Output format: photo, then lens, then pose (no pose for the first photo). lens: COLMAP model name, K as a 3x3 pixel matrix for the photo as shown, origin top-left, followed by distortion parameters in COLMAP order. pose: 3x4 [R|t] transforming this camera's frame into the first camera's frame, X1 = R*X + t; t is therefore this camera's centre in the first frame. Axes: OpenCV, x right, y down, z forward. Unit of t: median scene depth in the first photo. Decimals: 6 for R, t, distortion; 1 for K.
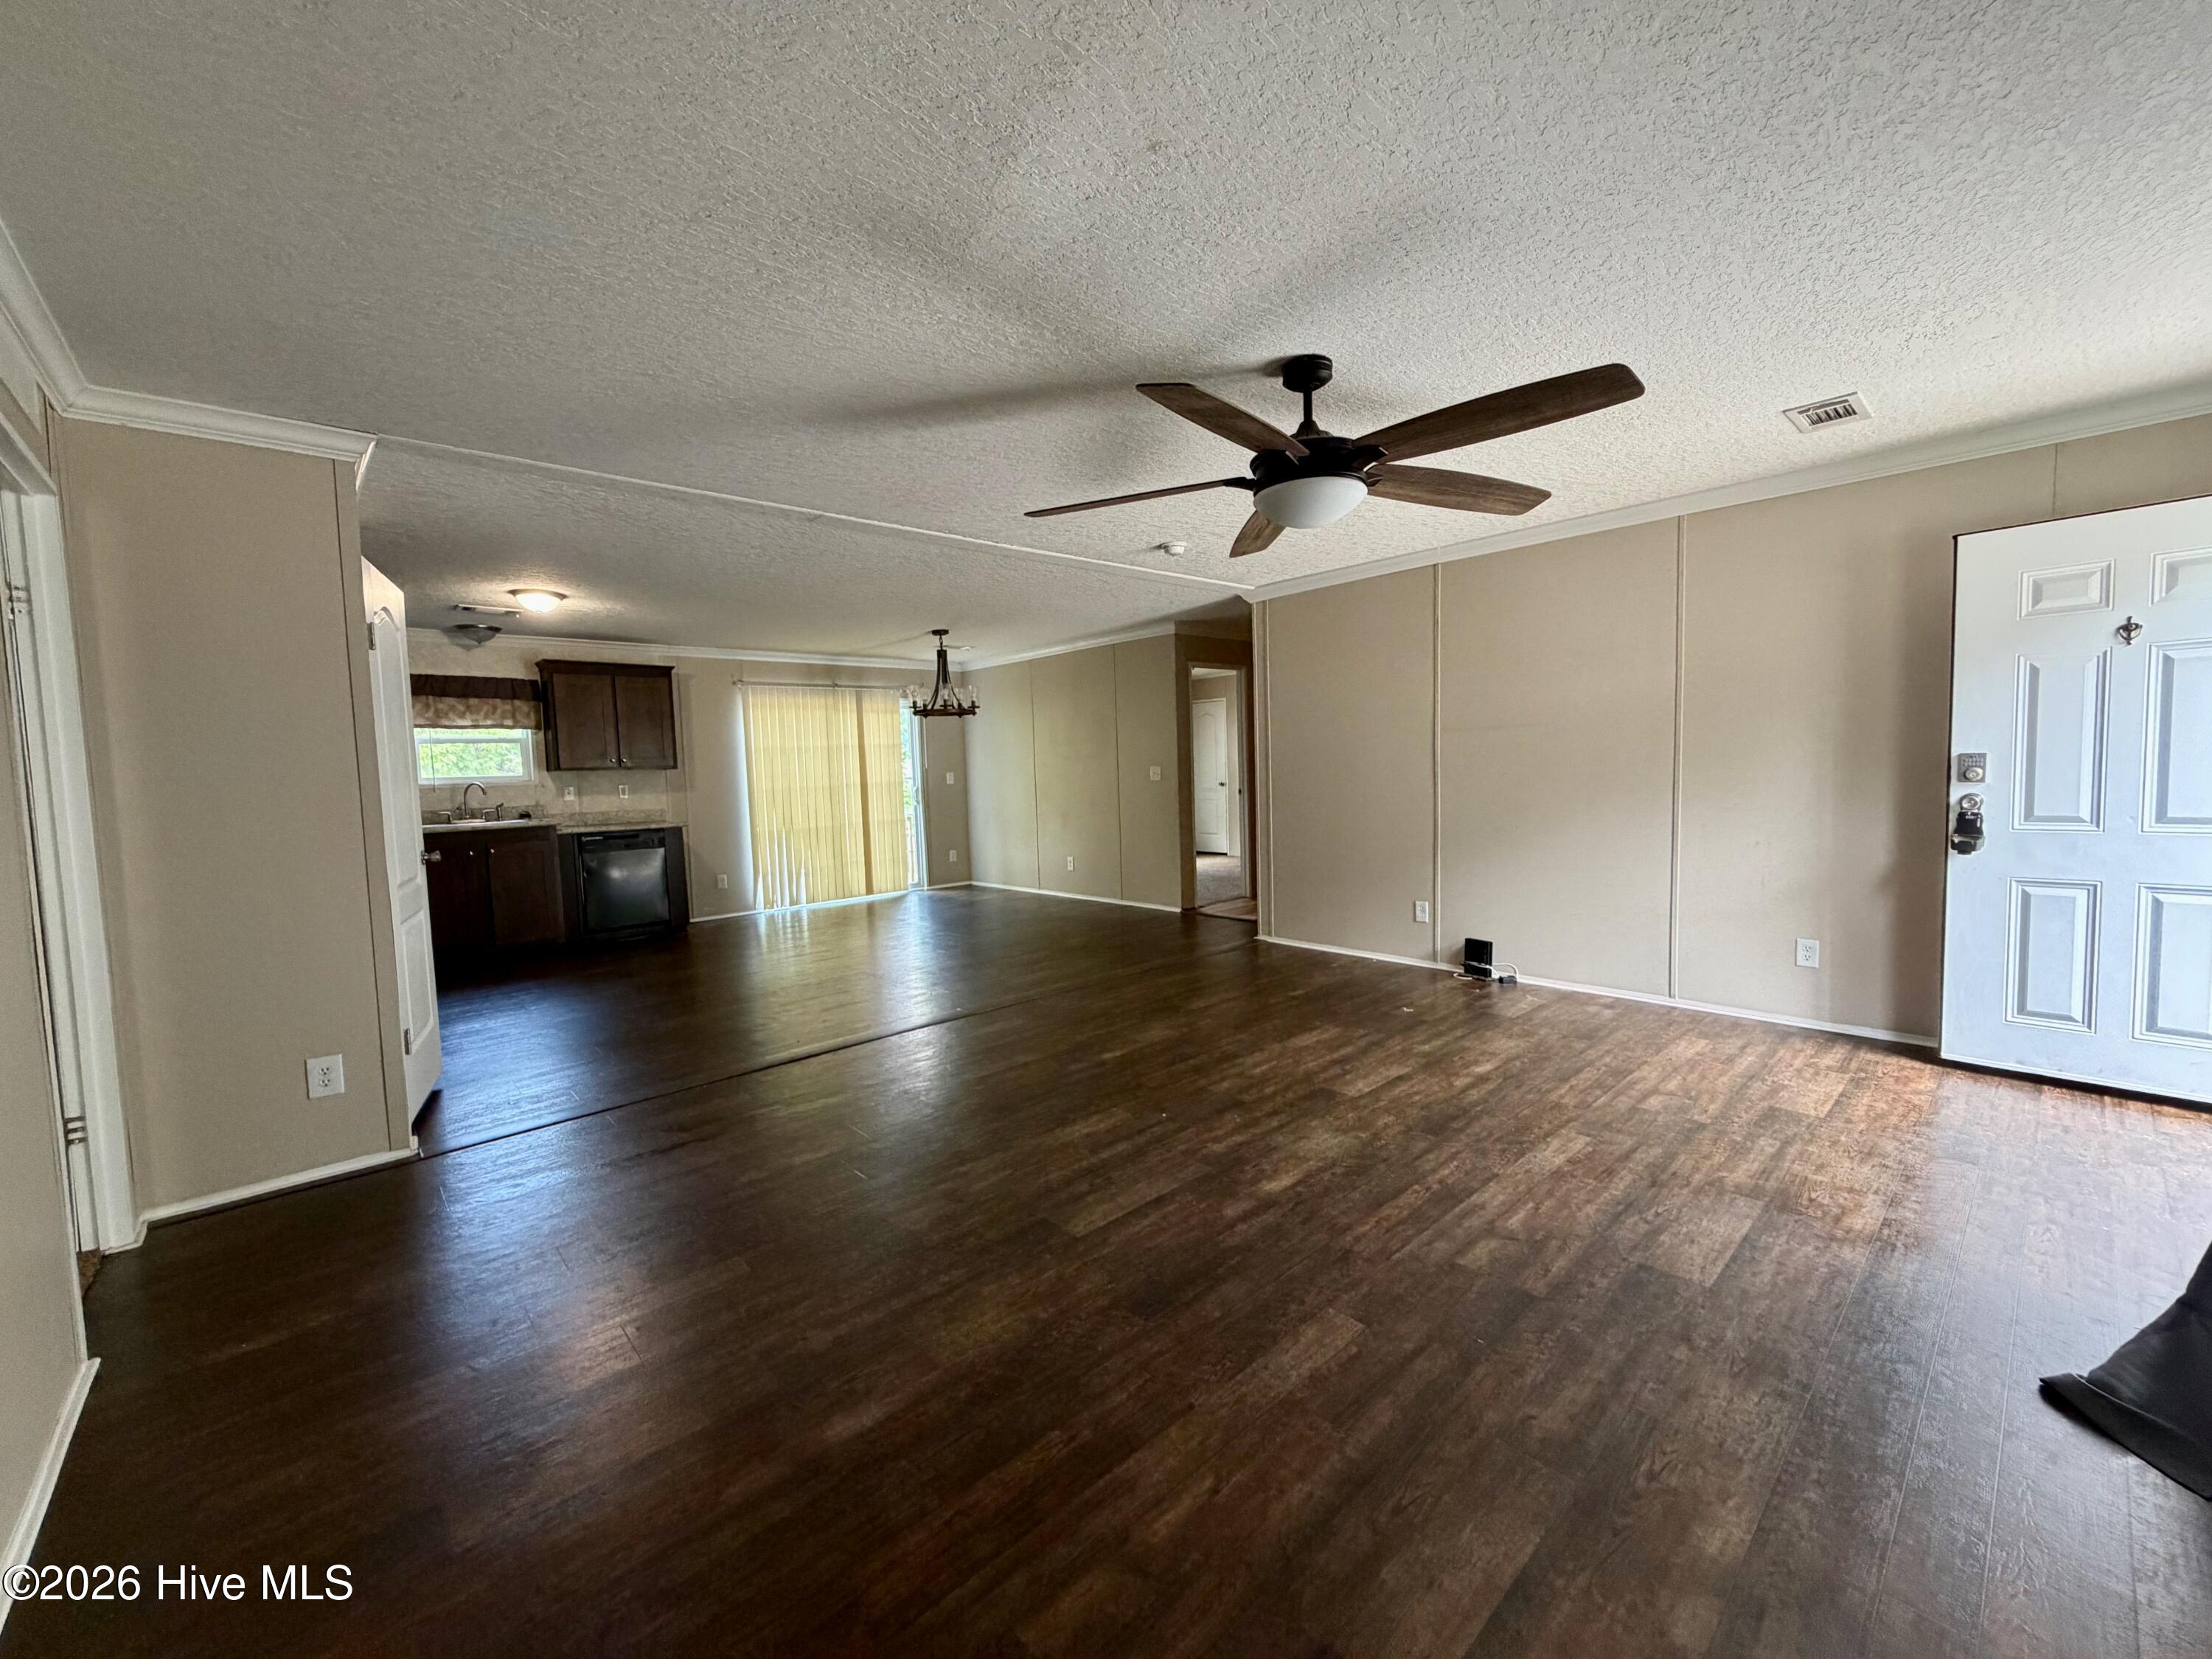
lens RADIAL K [[876.3, 0, 1093.6], [0, 876.3, 835.1], [0, 0, 1]] dist [-0.002042, 0.000131]
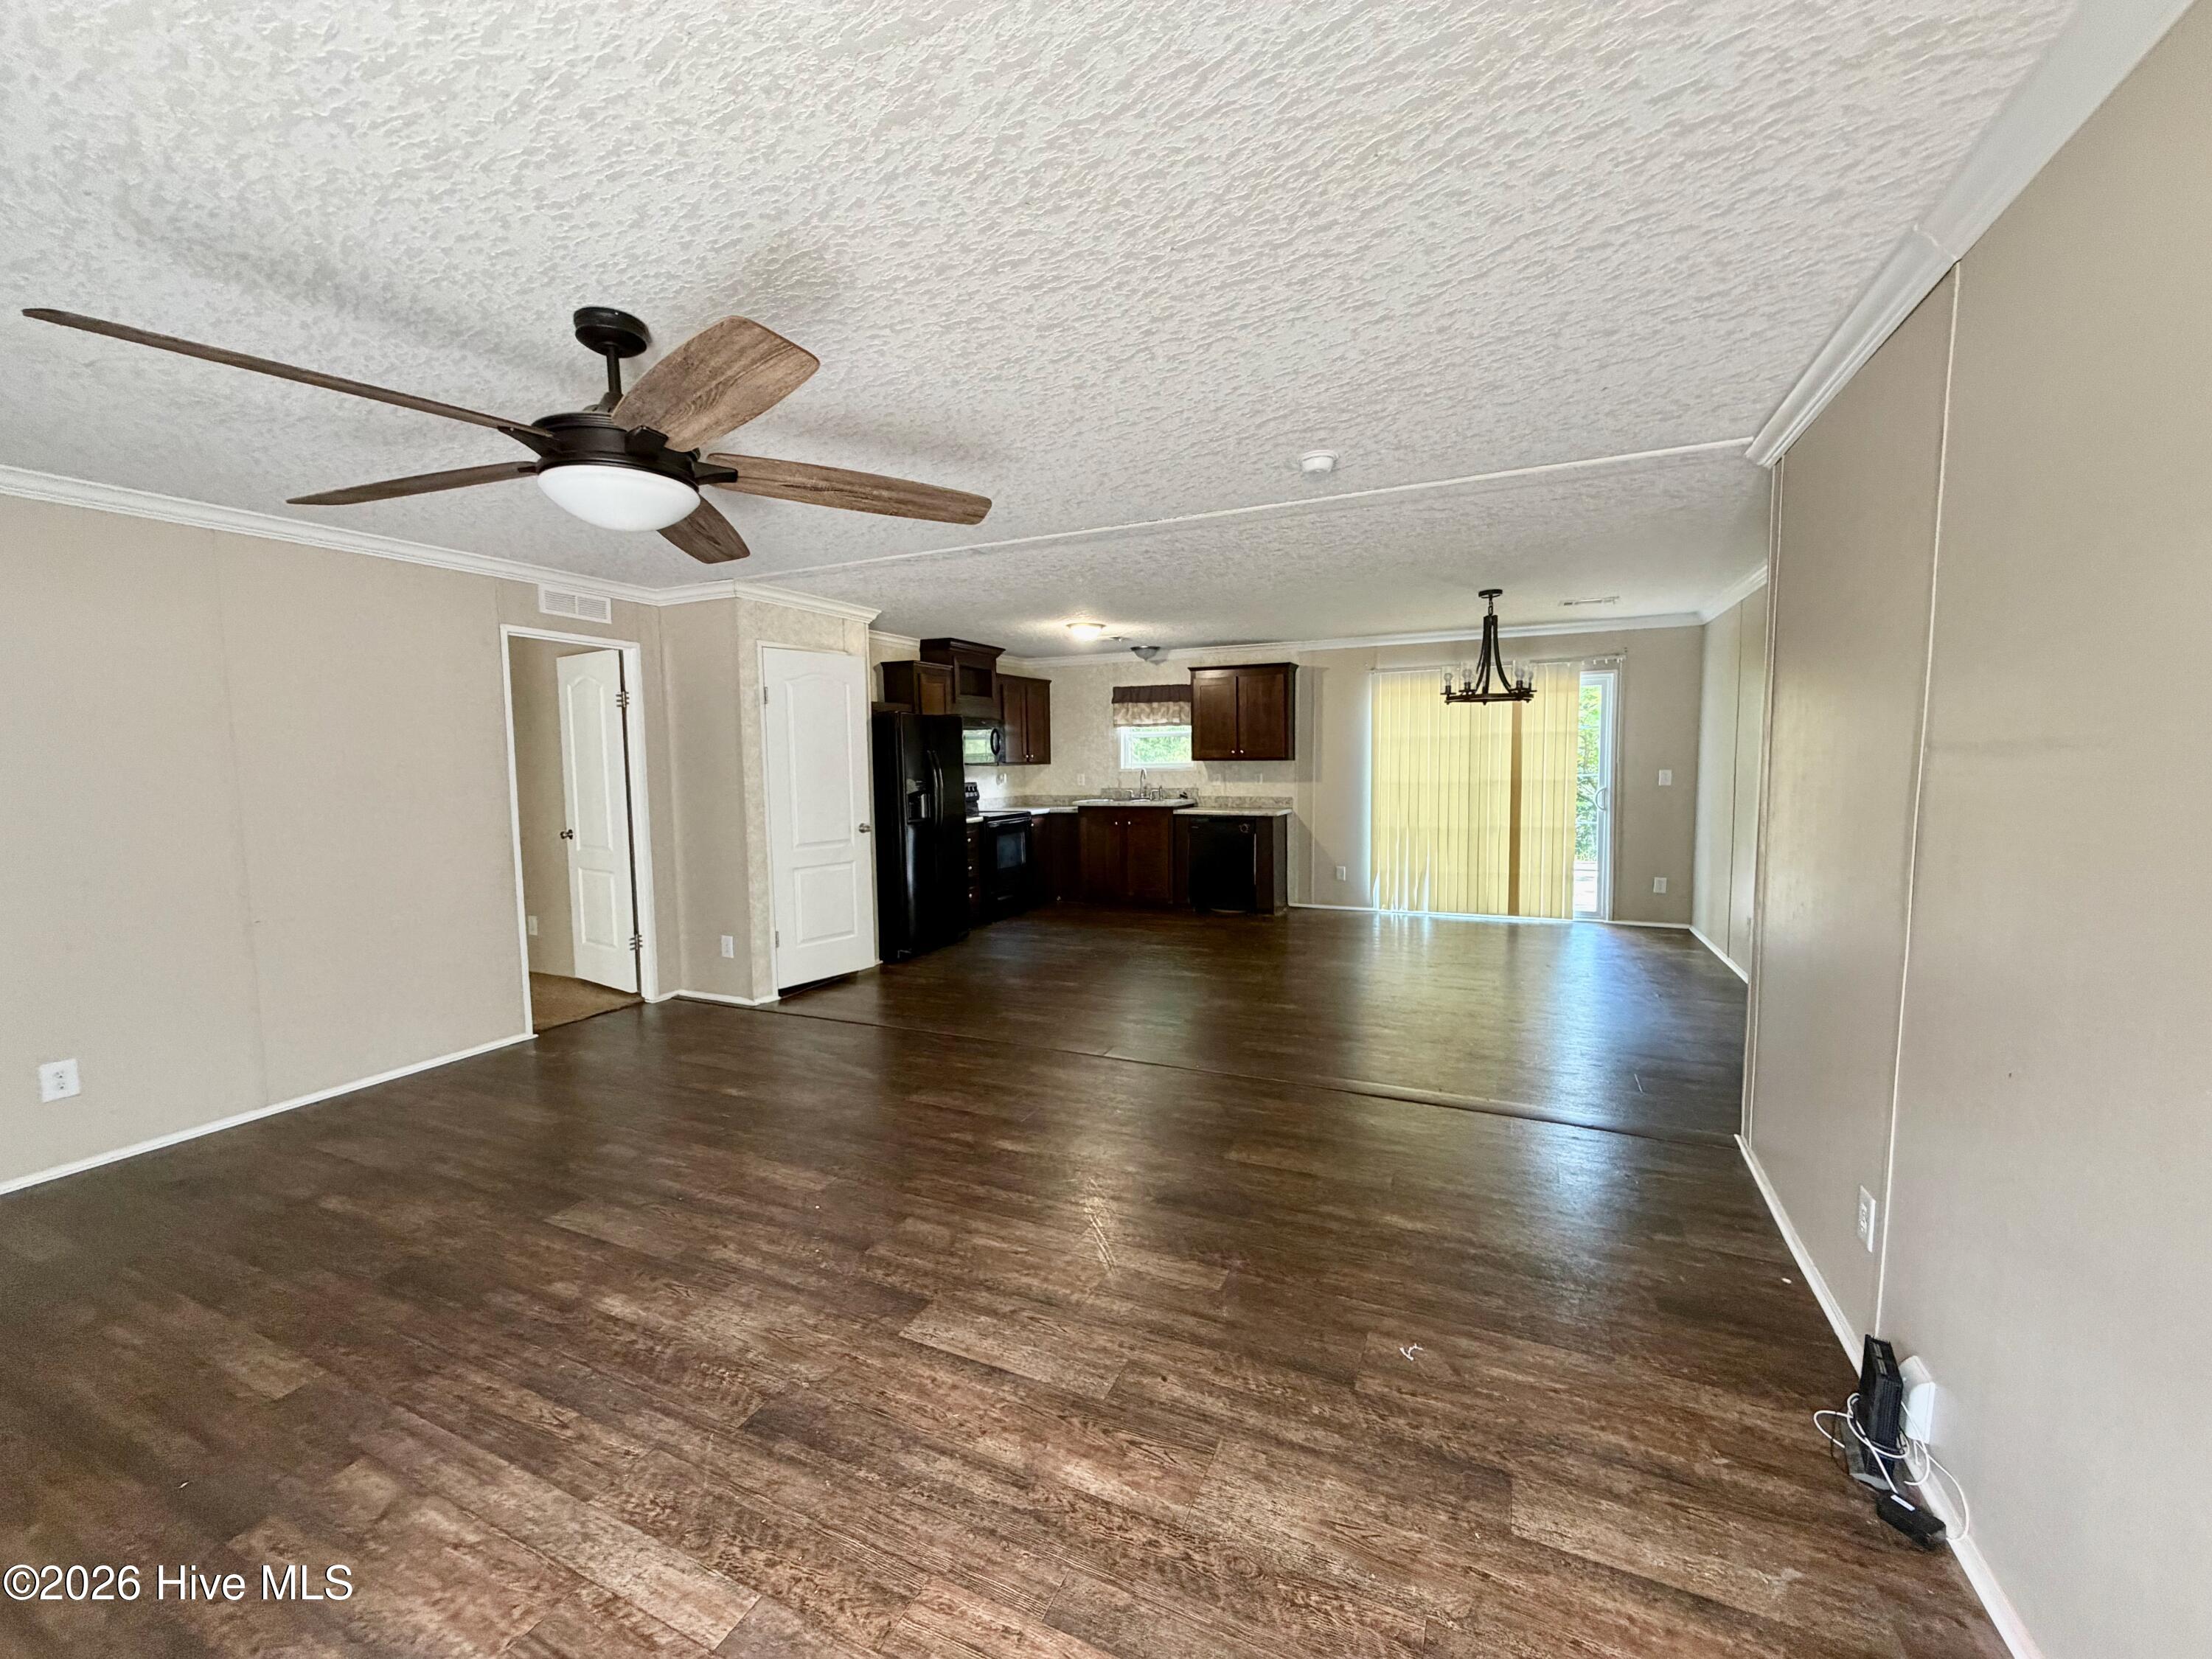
lens RADIAL K [[876.3, 0, 1100.9], [0, 876.3, 827.5], [0, 0, 1]] dist [-0.002042, 0.000131]
pose [[0.397863, 0.098198, -0.912174, 0.800677], [-0.068799, 0.994649, 0.077068, -0.121833], [0.914862, 0.032094, 0.402490, 0.749226]]
